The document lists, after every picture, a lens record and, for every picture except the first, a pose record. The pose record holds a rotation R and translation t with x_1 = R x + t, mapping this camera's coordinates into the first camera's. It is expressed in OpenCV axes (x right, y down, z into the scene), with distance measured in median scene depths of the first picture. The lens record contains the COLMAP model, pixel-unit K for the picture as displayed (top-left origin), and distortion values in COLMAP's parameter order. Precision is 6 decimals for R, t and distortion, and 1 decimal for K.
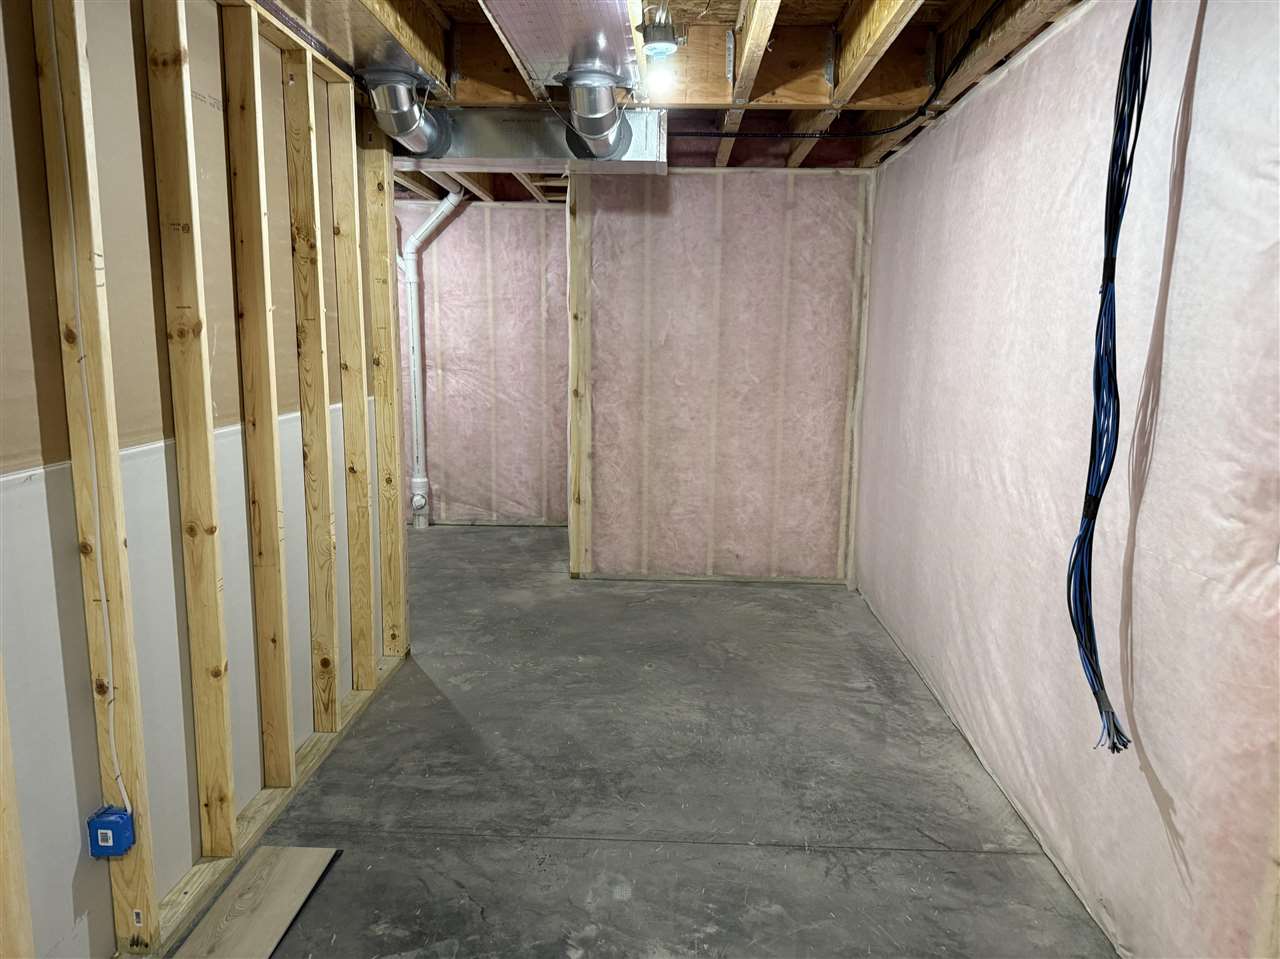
lens RADIAL K [[896.5, 0, 636.4], [0, 896.5, 487.3], [0, 0, 1]] dist [0.058876, -0.062222]
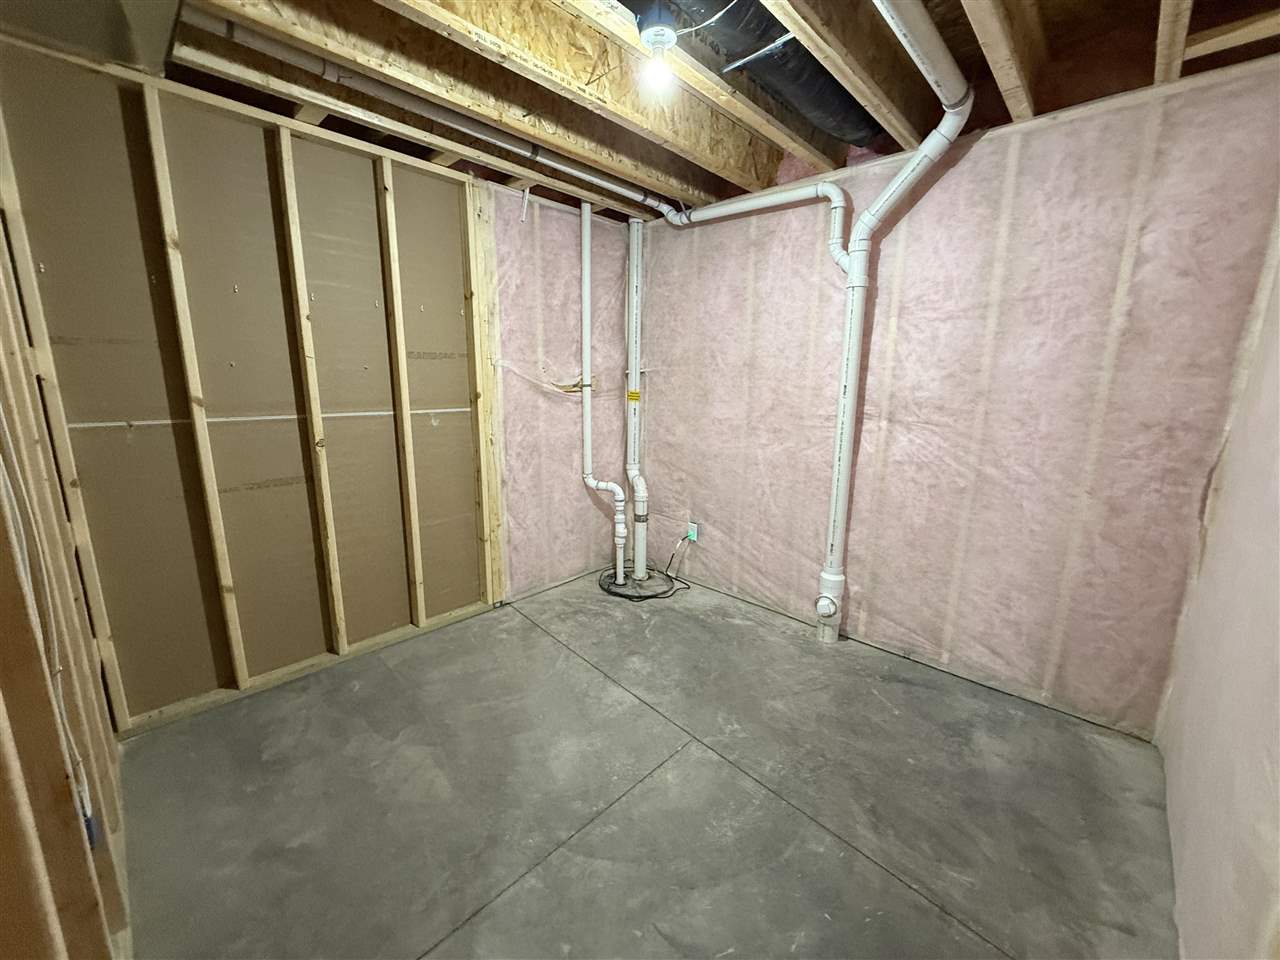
lens RADIAL K [[513.0, 0, 638.9], [0, 513.0, 487.0], [0, 0, 1]] dist [0.000381, -0.000052]
pose [[0.757212, 0.128439, -0.640417, -0.111058], [-0.115518, 0.991354, 0.062236, -0.087828], [0.642873, 0.026854, 0.765502, 0.615286]]
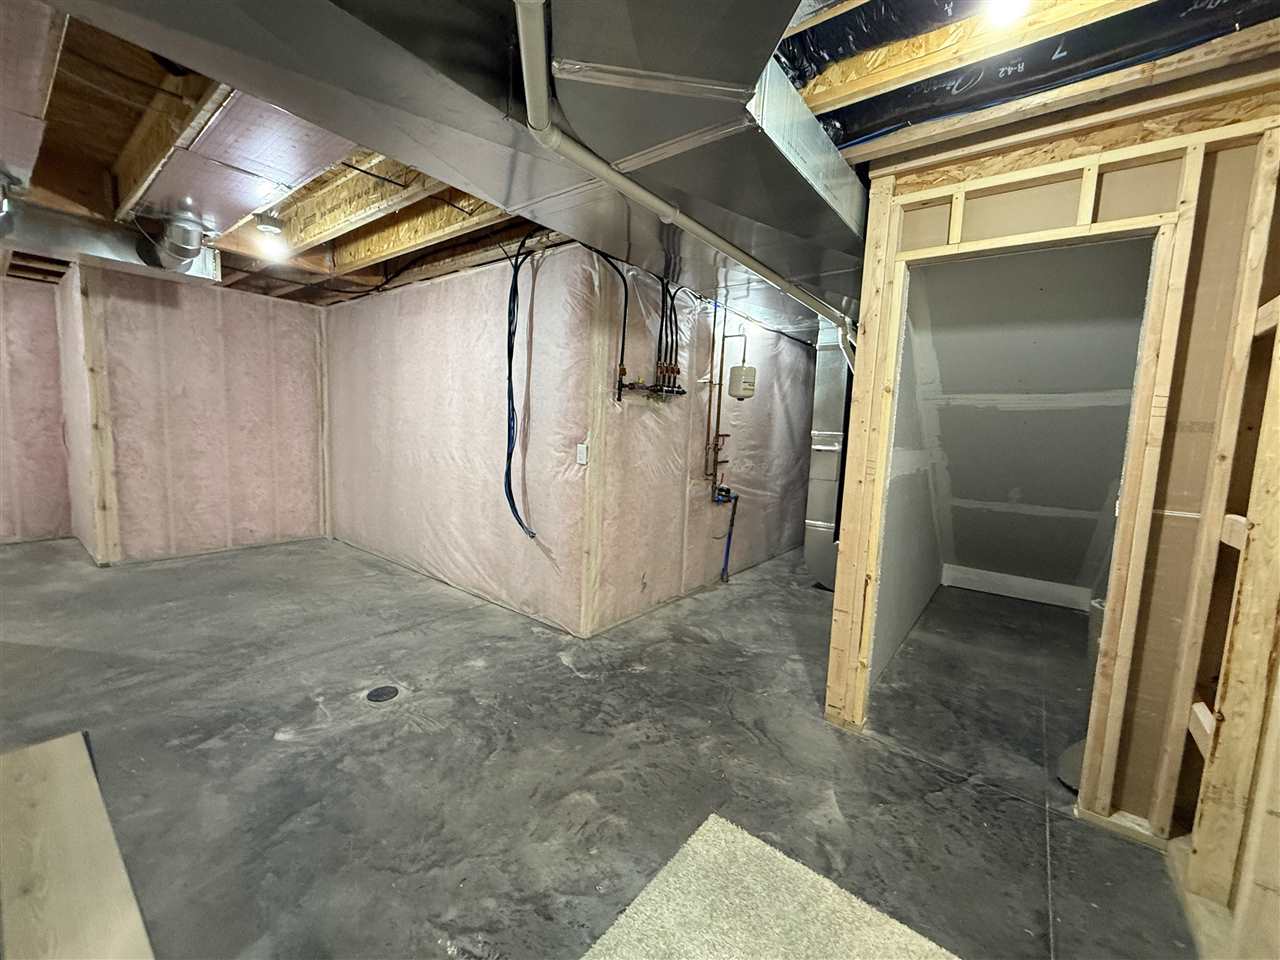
lens RADIAL K [[513.0, 0, 637.5], [0, 513.0, 474.3], [0, 0, 1]] dist [0.000381, -0.000052]
pose [[0.586430, -0.064114, 0.807459, -0.172717], [0.101928, 0.994779, 0.004961, 0.034556], [-0.803561, 0.079394, 0.589903, -0.073644]]
